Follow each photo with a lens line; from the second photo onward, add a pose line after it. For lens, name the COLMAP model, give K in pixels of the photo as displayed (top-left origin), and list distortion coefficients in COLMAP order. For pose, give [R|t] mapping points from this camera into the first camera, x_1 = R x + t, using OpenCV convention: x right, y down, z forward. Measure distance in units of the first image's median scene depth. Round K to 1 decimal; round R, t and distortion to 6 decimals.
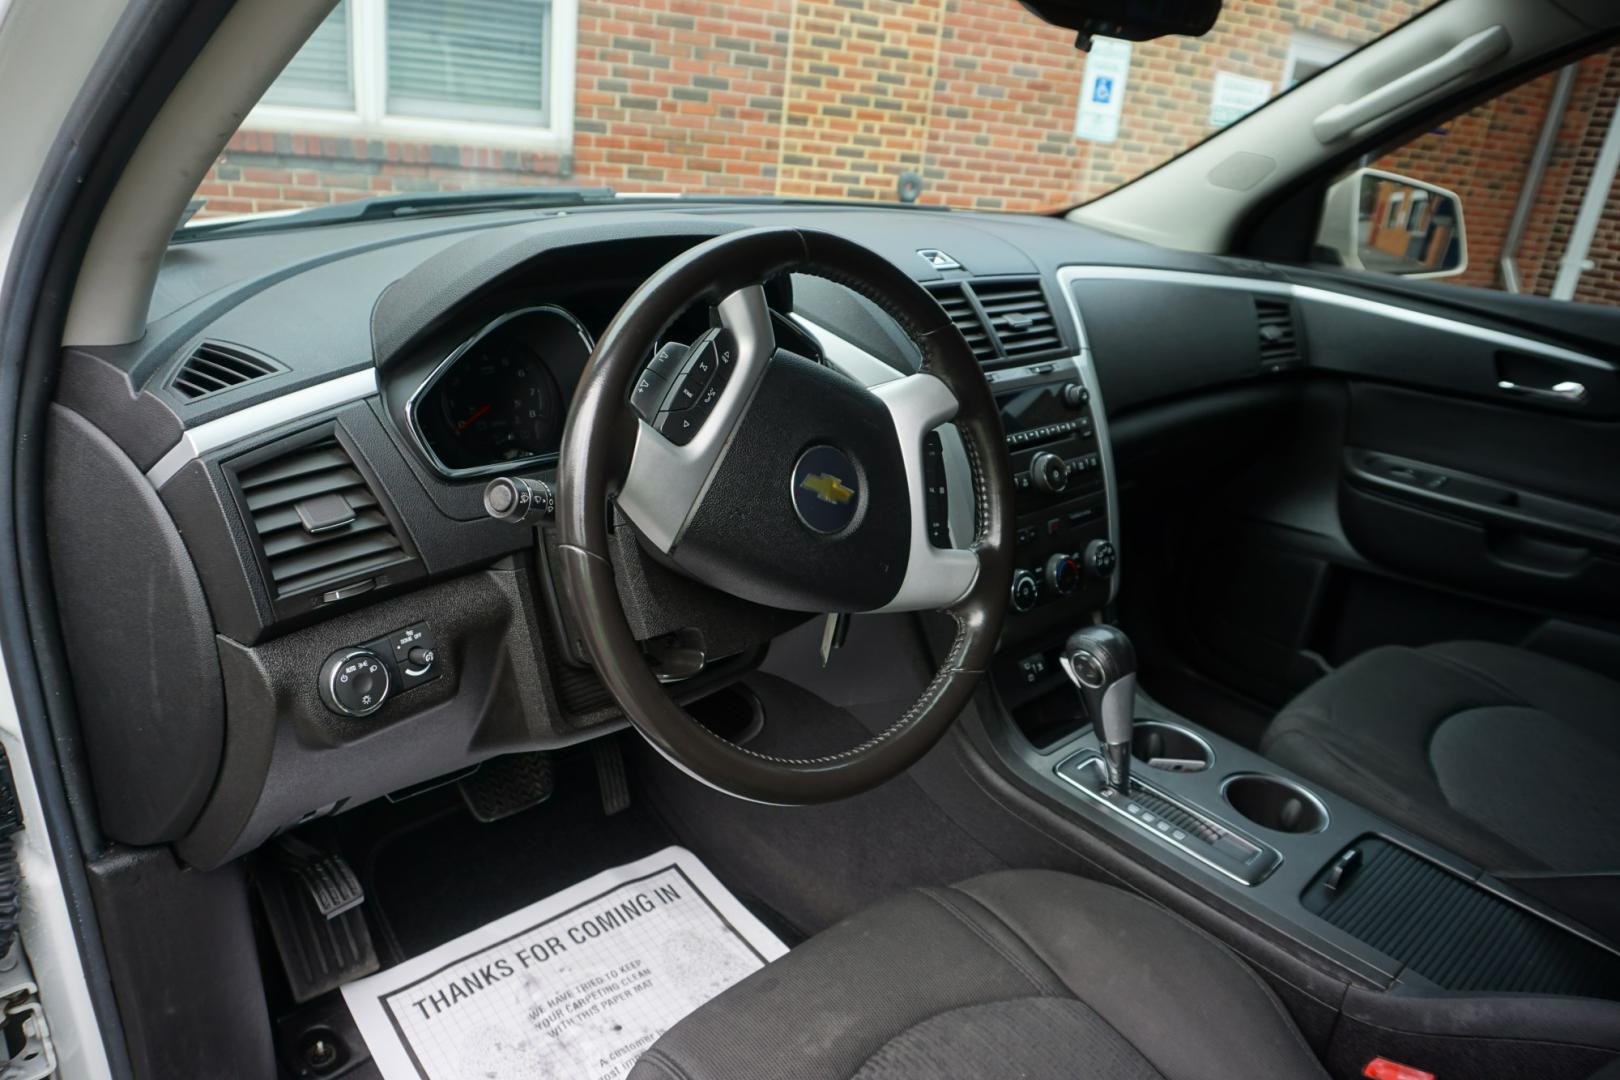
lens RADIAL K [[1142.5, 0, 759.0], [0, 1142.5, 542.1], [0, 0, 1]] dist [-0.044050, 0.041041]
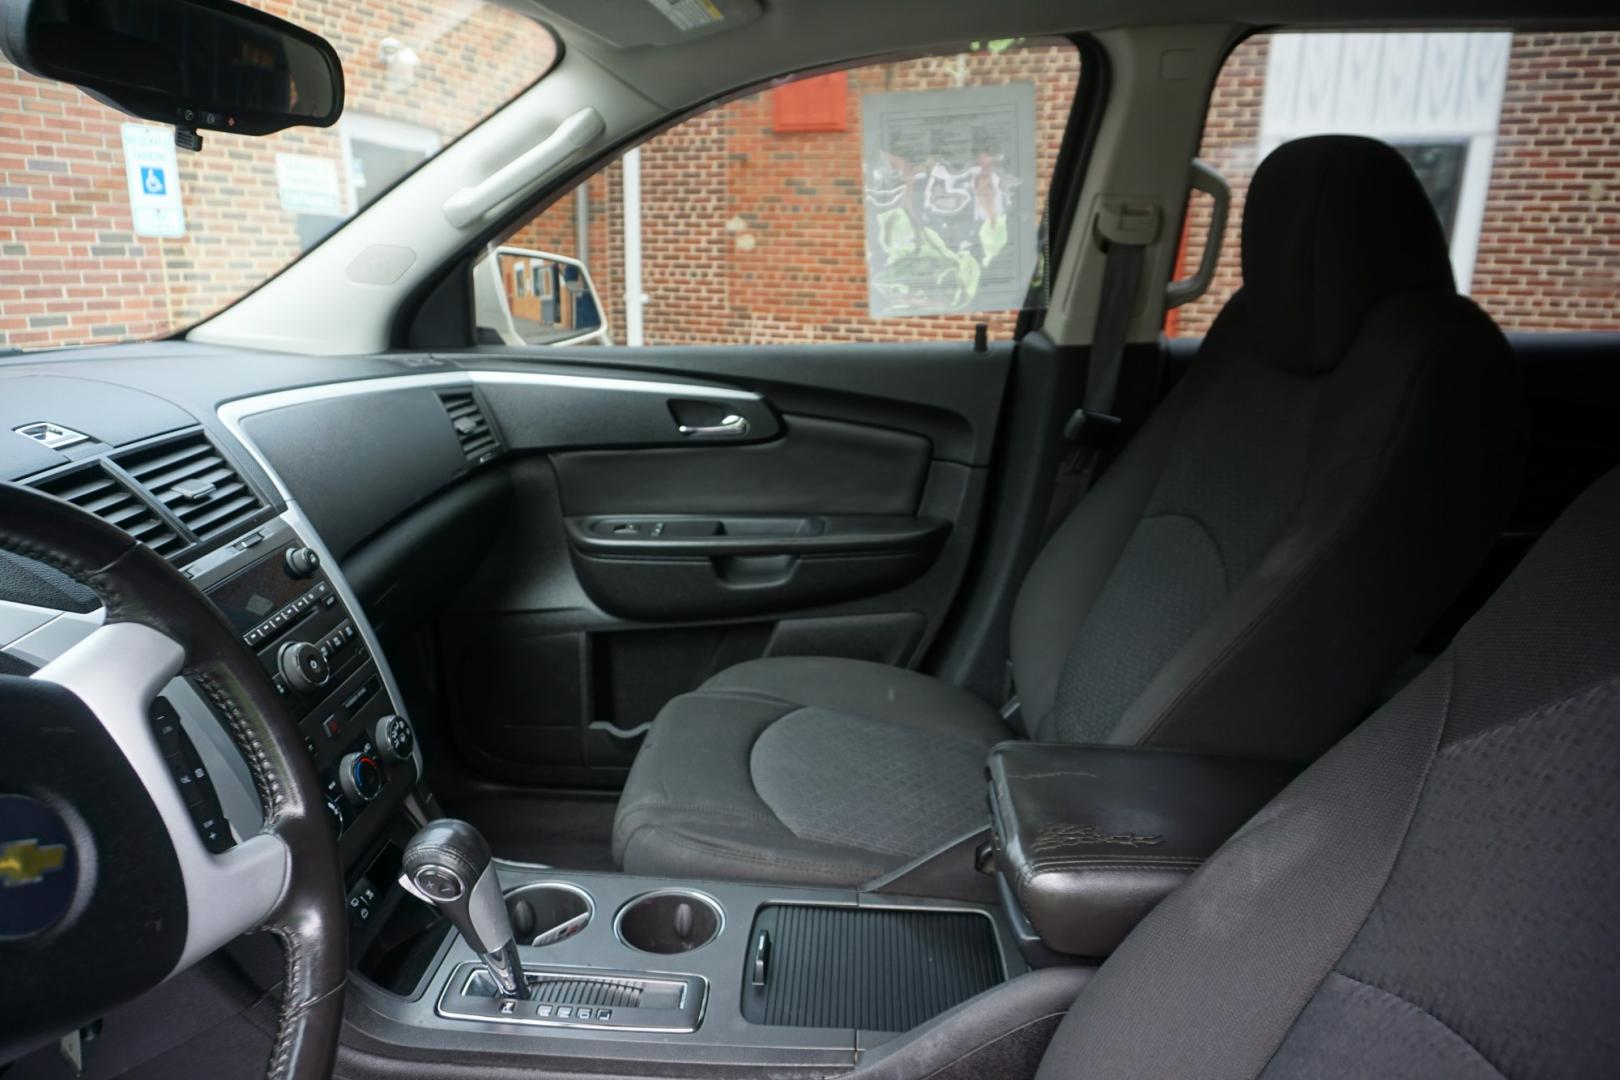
lens RADIAL K [[1111.2, 0, 803.0], [0, 1111.2, 513.3], [0, 0, 1]] dist [-0.091370, 0.093455]
pose [[0.684037, -0.258125, 0.682249, -0.000376], [0.305567, 0.950677, 0.053315, -0.092712], [-0.662360, 0.172003, 0.729173, 0.188047]]
